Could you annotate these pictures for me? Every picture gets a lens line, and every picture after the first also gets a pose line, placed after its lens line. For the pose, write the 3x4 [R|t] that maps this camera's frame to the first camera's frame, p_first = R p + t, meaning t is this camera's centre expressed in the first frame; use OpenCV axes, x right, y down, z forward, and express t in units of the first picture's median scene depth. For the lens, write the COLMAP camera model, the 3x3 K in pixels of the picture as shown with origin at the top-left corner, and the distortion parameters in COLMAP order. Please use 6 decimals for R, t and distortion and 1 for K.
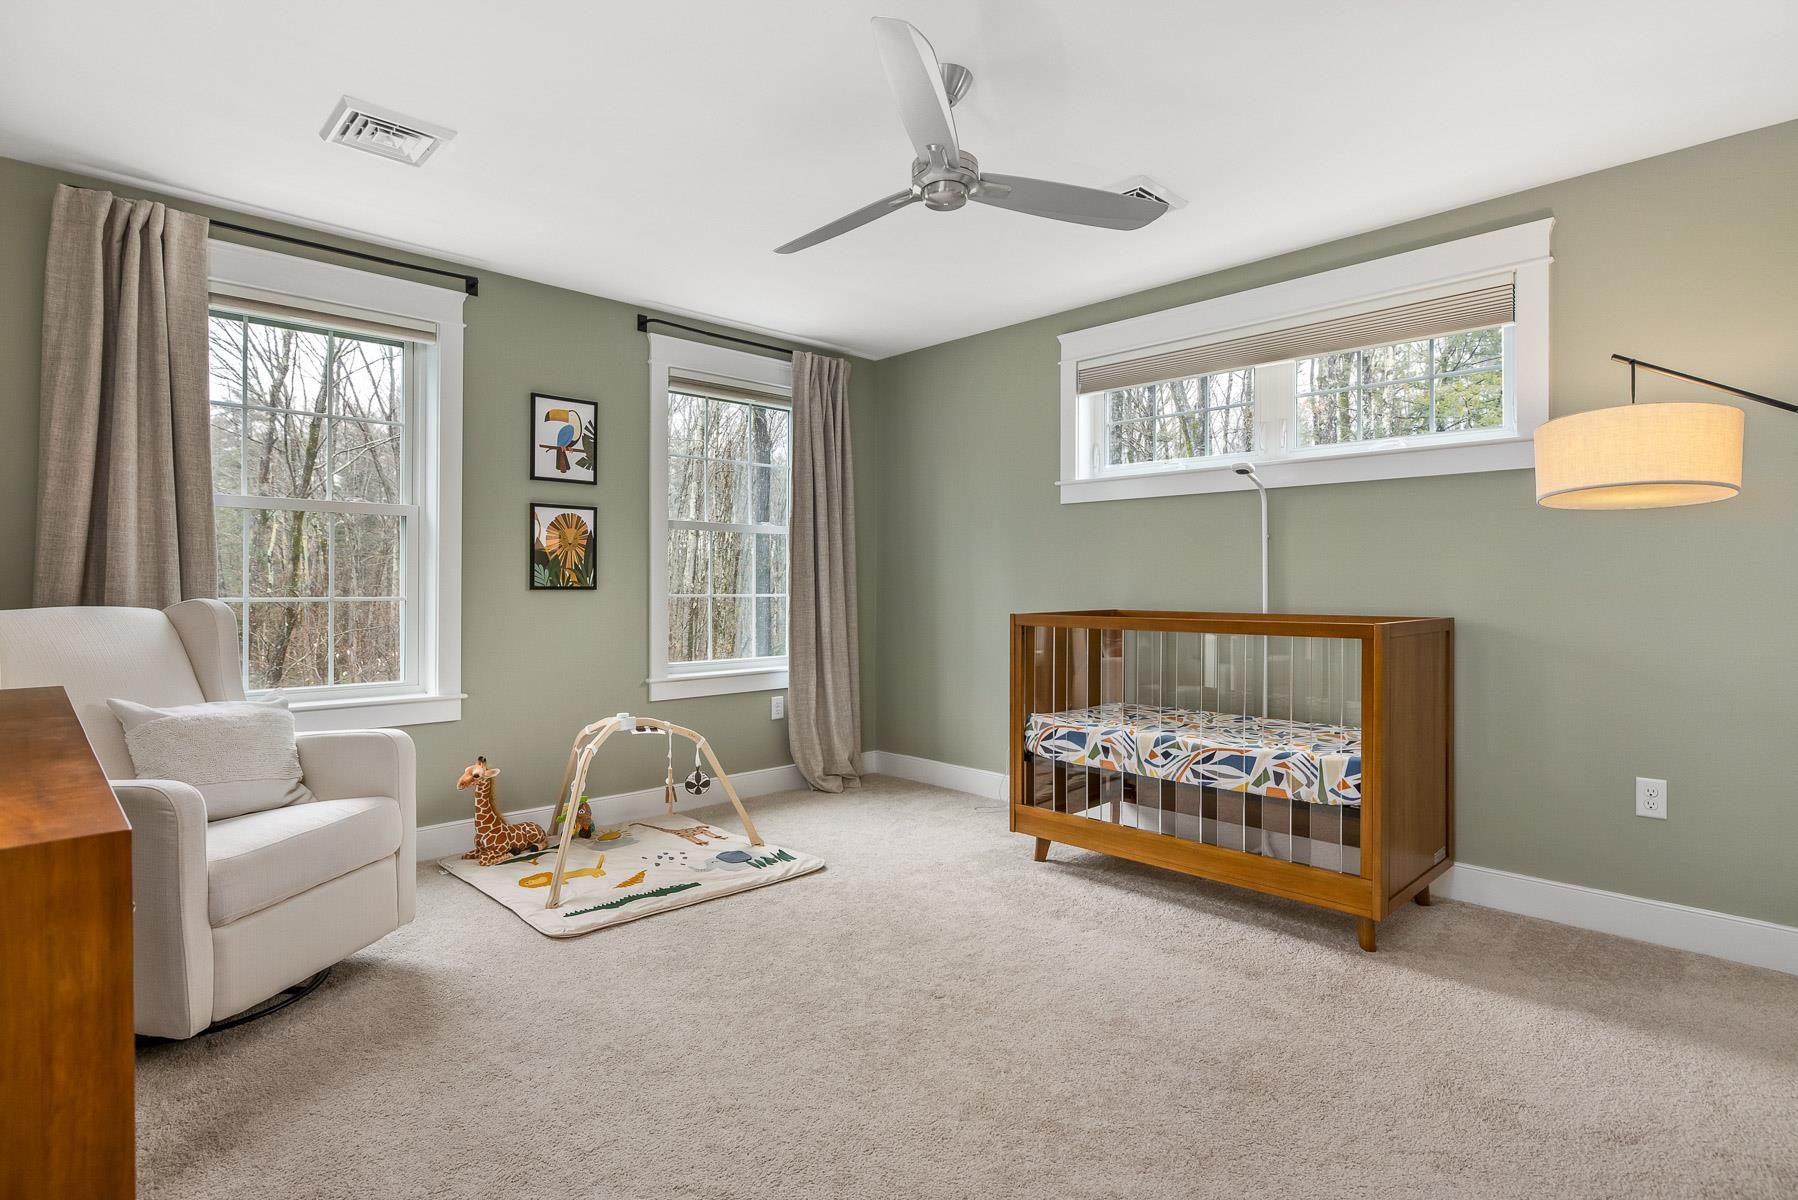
lens RADIAL K [[924.7, 0, 899.0], [0, 924.7, 600.0], [0, 0, 1]] dist [0.002523, 0.000354]
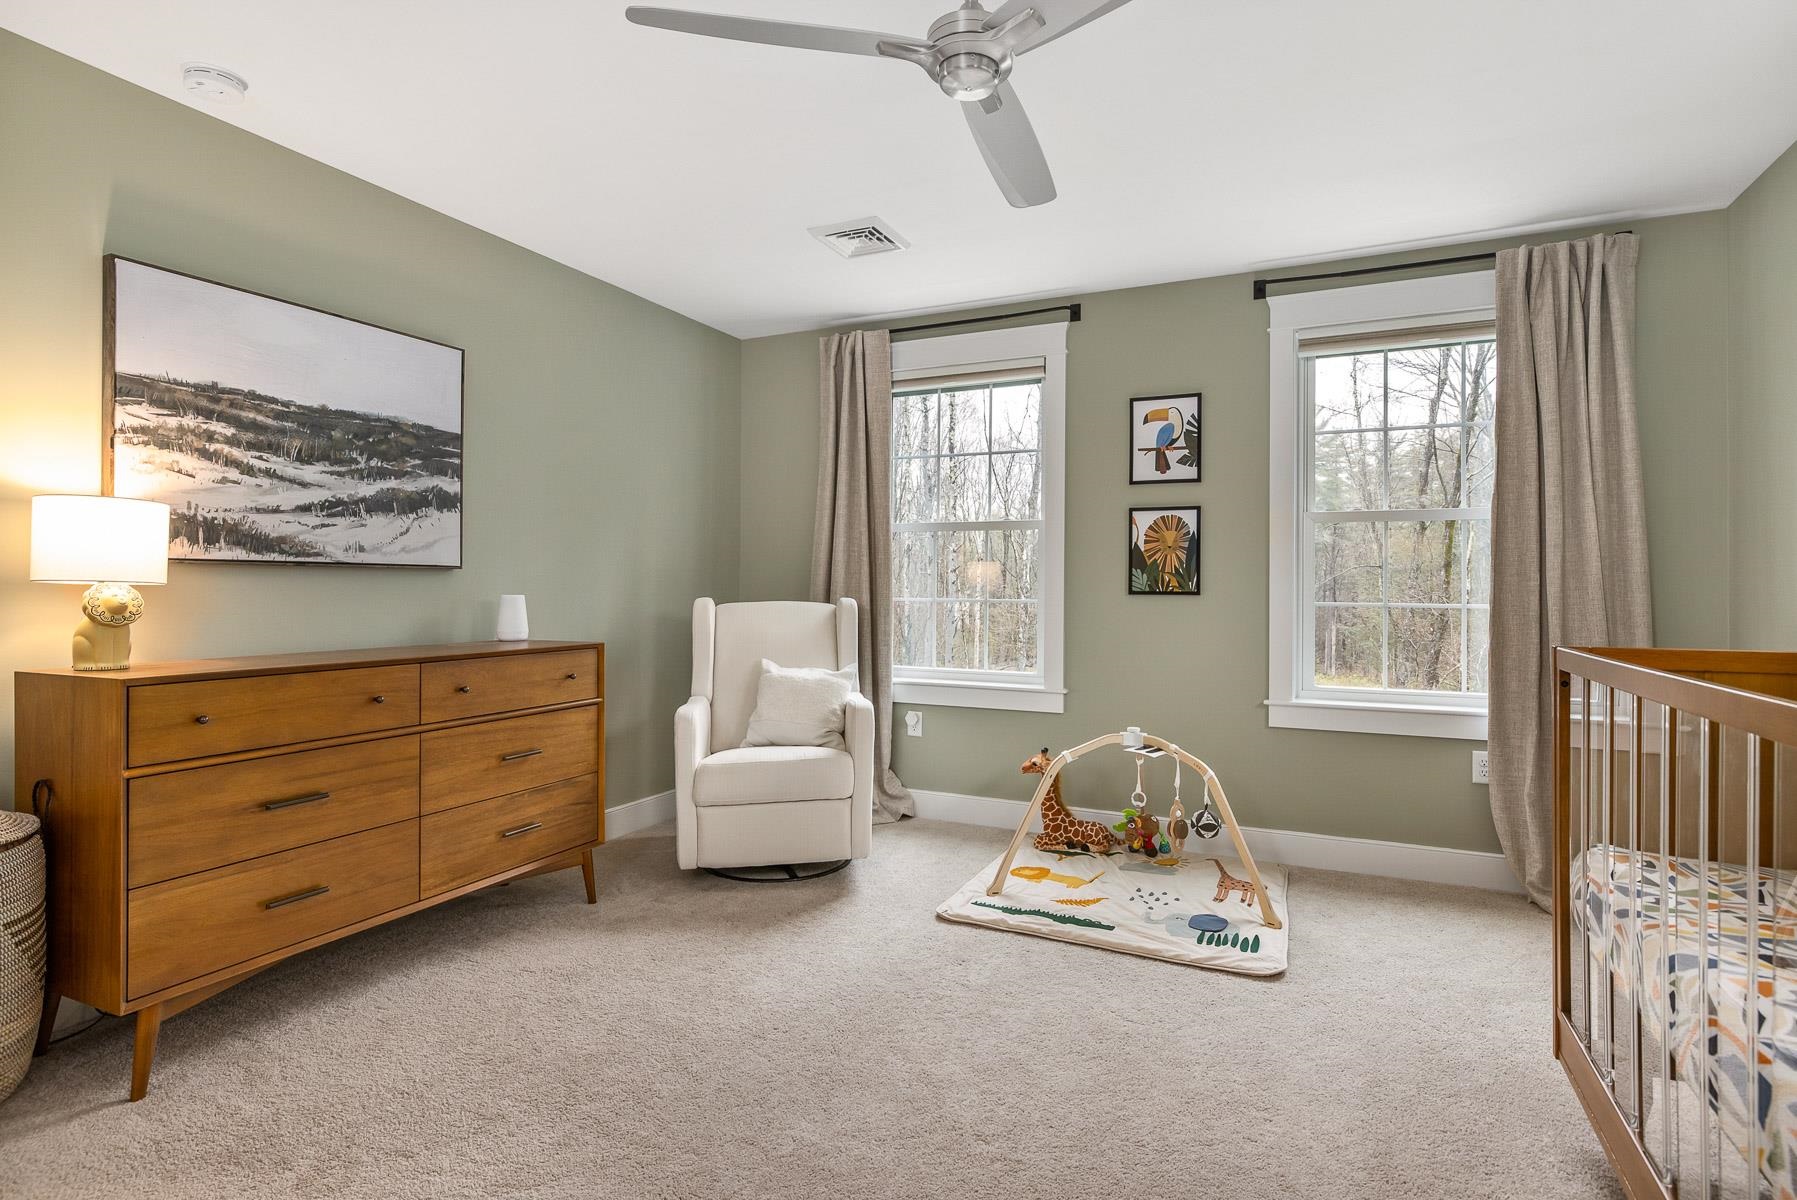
lens RADIAL K [[920.3, 0, 902.1], [0, 920.3, 587.9], [0, 0, 1]] dist [0.002100, -0.000220]
pose [[0.341300, 0.001056, -0.939954, 0.454156], [-0.021444, 0.999748, -0.006663, -0.006170], [0.939710, 0.022430, 0.341237, 0.425783]]
